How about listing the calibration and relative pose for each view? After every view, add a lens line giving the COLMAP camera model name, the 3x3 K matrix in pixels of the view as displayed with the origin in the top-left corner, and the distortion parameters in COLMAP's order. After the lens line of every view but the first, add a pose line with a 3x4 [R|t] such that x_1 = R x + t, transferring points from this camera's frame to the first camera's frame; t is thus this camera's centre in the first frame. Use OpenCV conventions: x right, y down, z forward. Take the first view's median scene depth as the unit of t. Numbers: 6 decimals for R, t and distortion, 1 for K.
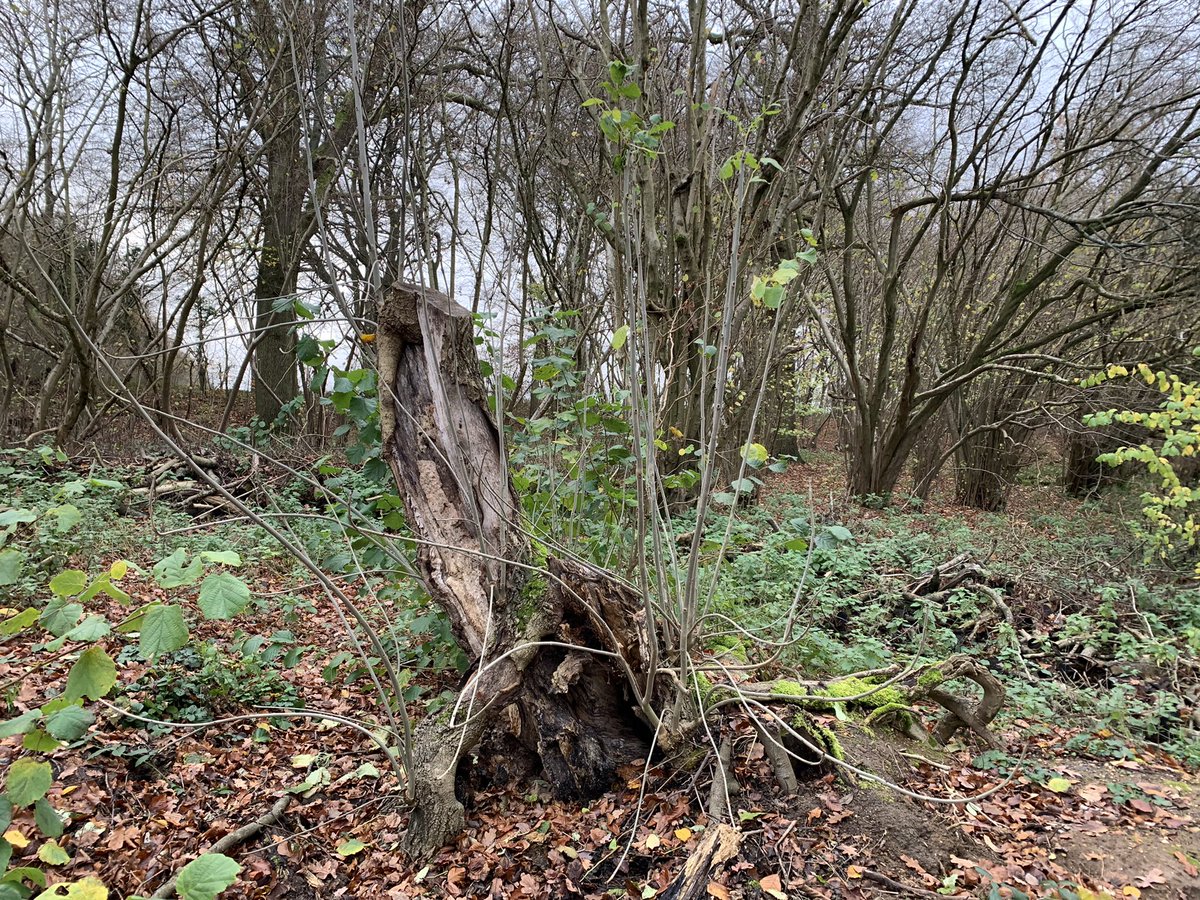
lens RADIAL K [[942.9, 0, 623.8], [0, 942.9, 443.1], [0, 0, 1]] dist [0.076093, -0.107335]
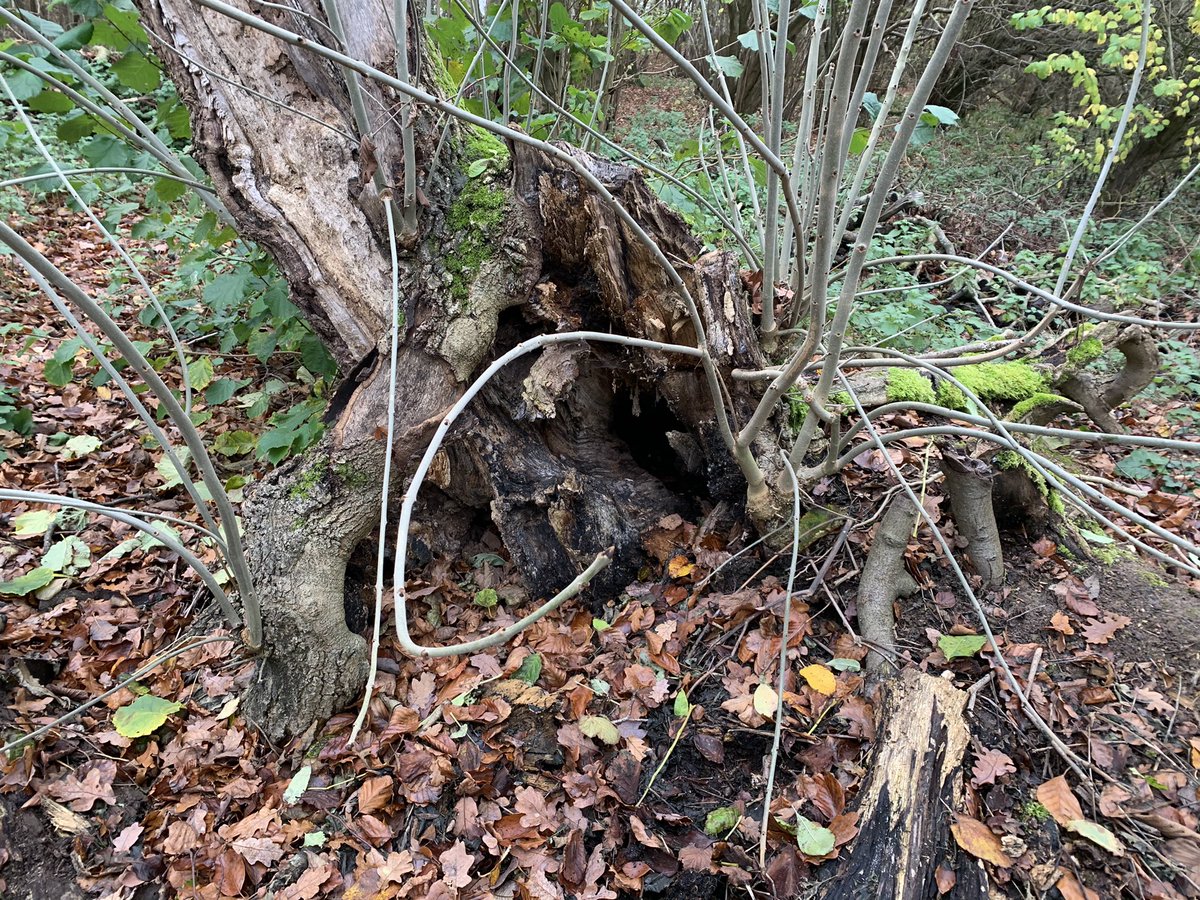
lens RADIAL K [[942.9, 0, 623.8], [0, 942.9, 443.1], [0, 0, 1]] dist [0.076093, -0.107335]
pose [[0.980751, -0.051518, 0.188344, -0.114638], [-0.020045, 0.932908, 0.359555, 0.091093], [-0.194231, -0.356409, 0.913918, 0.509148]]
